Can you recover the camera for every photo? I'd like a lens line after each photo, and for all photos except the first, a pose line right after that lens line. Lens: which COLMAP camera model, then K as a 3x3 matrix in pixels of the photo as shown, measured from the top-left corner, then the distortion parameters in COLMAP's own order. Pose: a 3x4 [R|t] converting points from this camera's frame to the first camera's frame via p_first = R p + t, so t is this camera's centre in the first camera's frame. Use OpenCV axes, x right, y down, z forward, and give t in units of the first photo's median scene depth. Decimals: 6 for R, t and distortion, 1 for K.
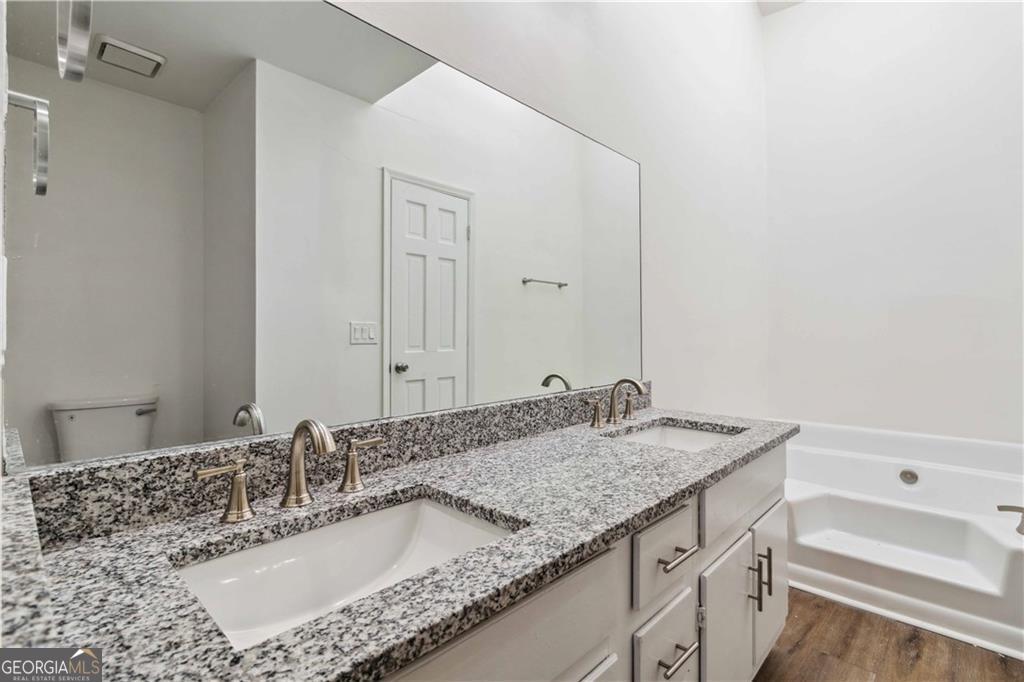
lens RADIAL K [[481.5, 0, 516.4], [0, 481.5, 327.5], [0, 0, 1]] dist [0.001121, 0.000203]
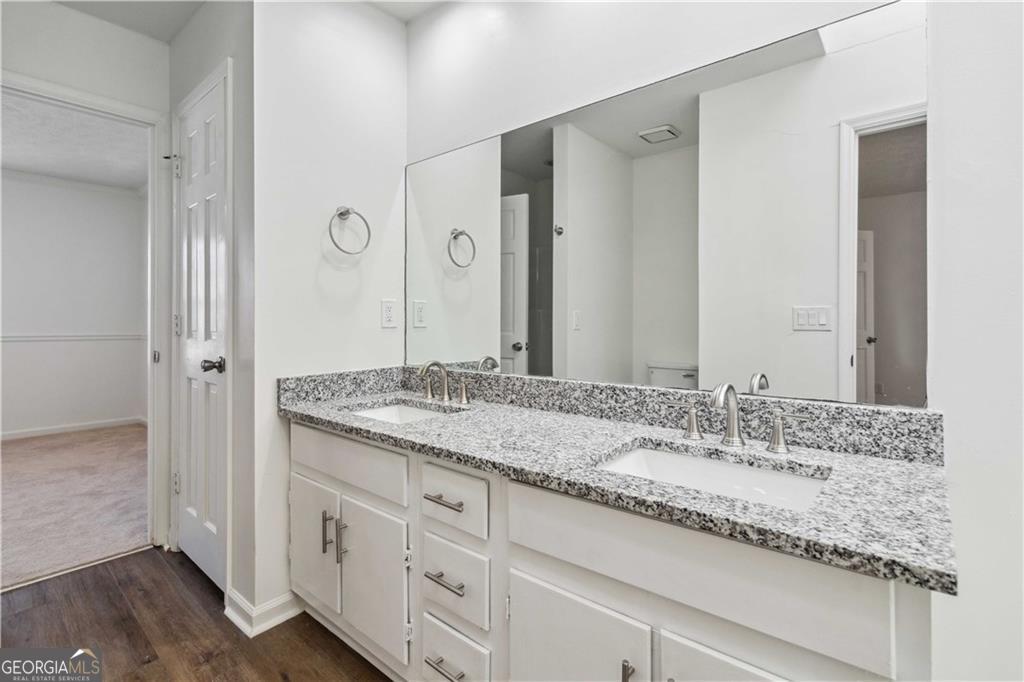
lens RADIAL K [[481.5, 0, 516.4], [0, 481.5, 327.5], [0, 0, 1]] dist [0.001121, 0.000203]
pose [[0.055951, 0.014965, -0.998321, 1.175904], [0.018132, 0.999708, 0.016002, 0.007940], [0.998269, -0.018997, 0.055663, 0.834697]]
